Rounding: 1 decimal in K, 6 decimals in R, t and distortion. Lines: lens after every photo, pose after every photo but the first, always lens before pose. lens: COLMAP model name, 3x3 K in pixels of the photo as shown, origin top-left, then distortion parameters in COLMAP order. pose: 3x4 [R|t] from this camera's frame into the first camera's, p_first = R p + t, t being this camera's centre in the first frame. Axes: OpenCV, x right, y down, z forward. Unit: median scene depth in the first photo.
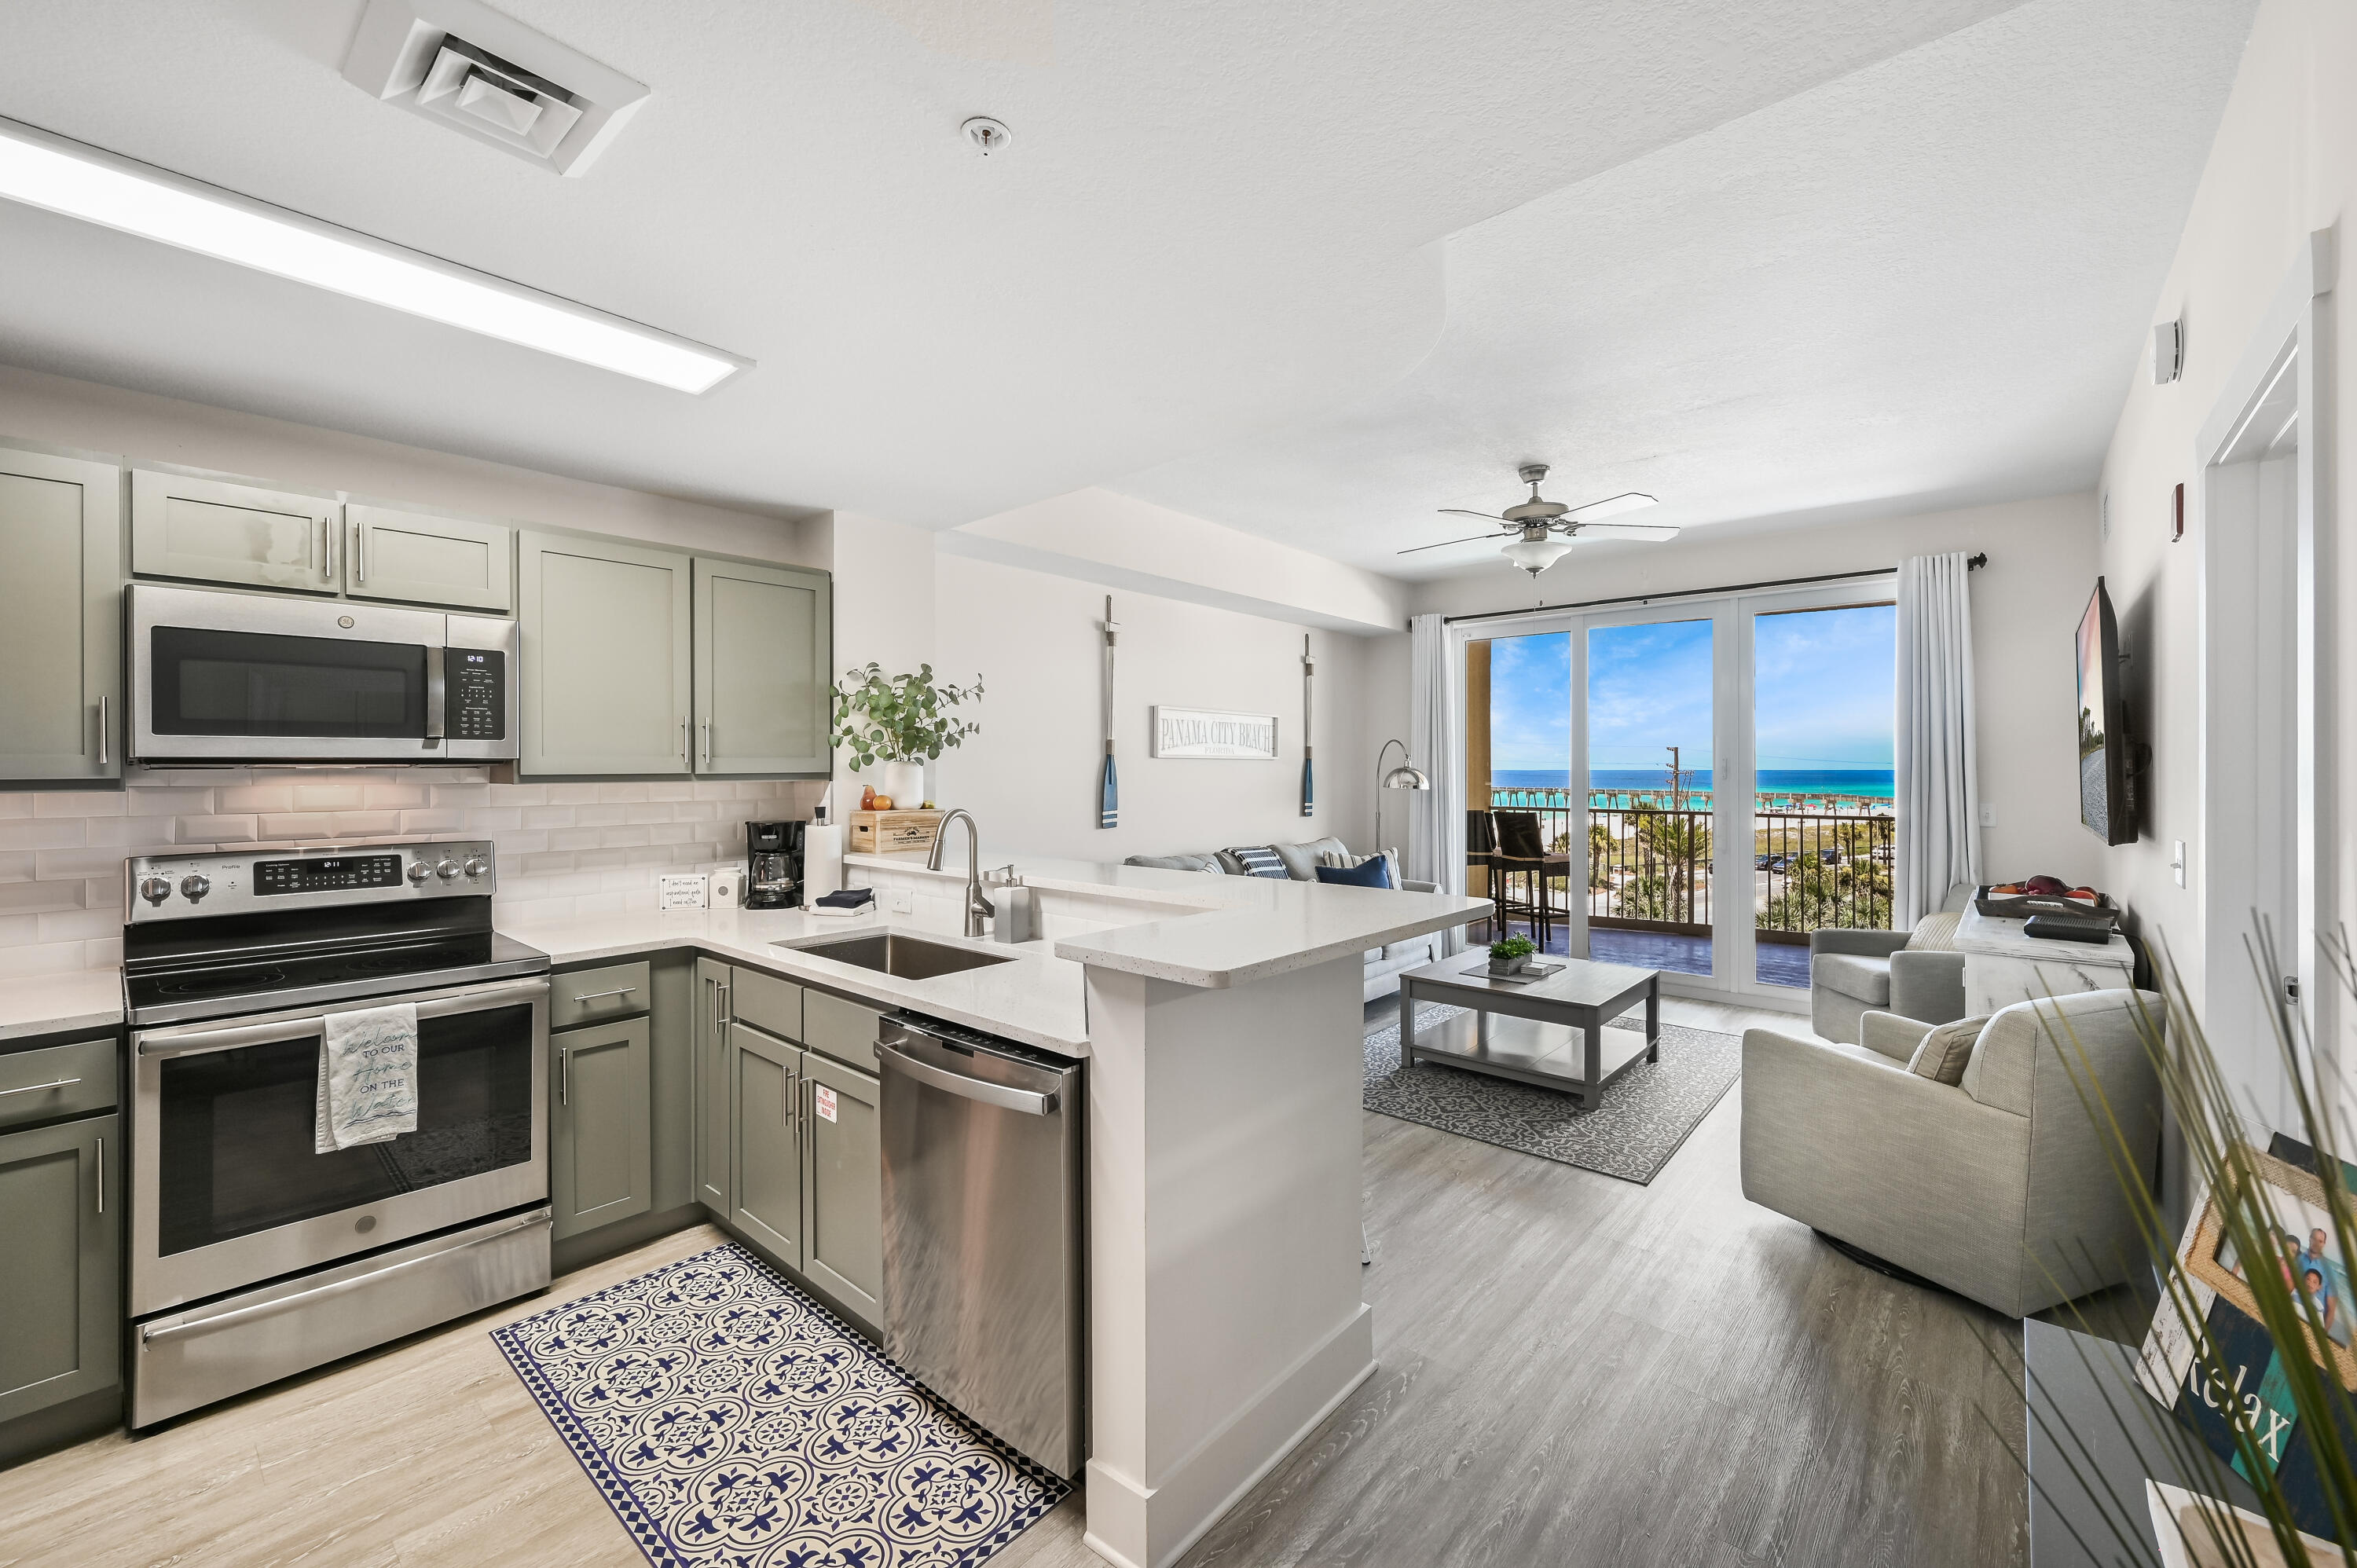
lens RADIAL K [[948.9, 0, 1144.0], [0, 948.9, 768.9], [0, 0, 1]] dist [-0.013707, -0.000491]
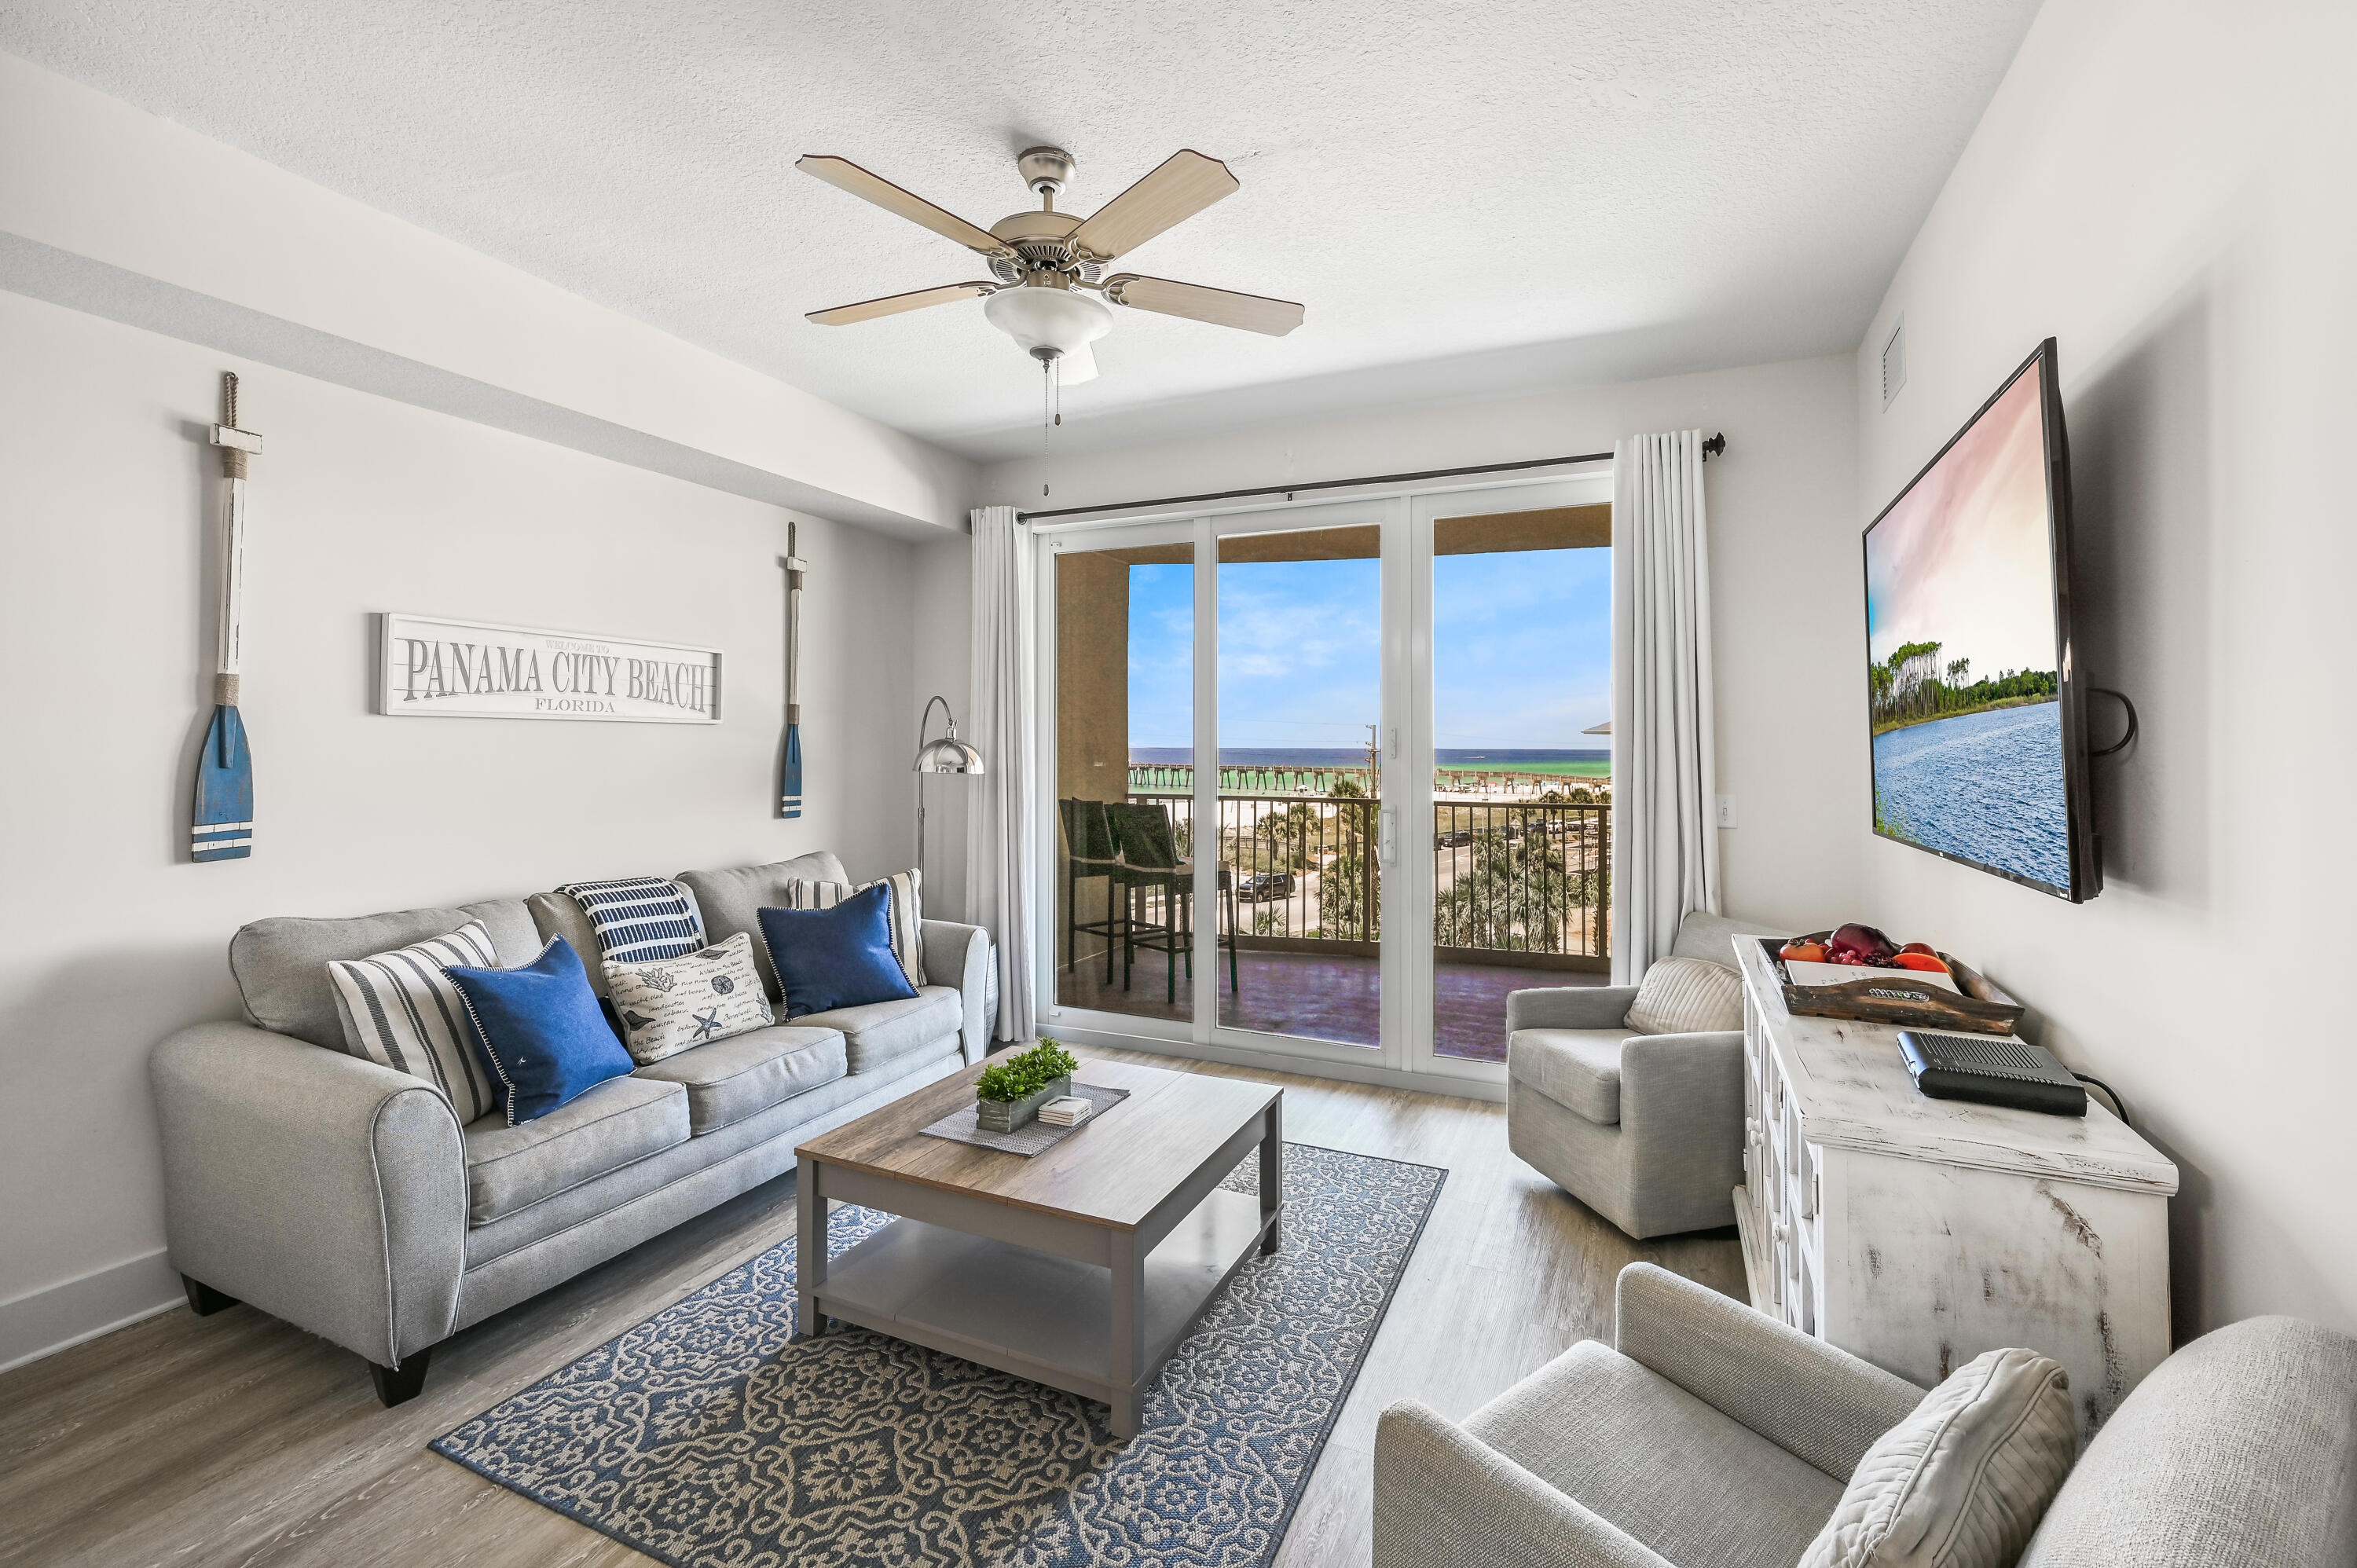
lens RADIAL K [[1034.0, 0, 1140.7], [0, 1034.0, 722.7], [0, 0, 1]] dist [0.002603, 0.000558]
pose [[0.959071, 0.011134, 0.282947, 0.262508], [-0.005030, 0.999739, -0.022290, 0.003011], [-0.283121, 0.019955, 0.958877, 0.383850]]
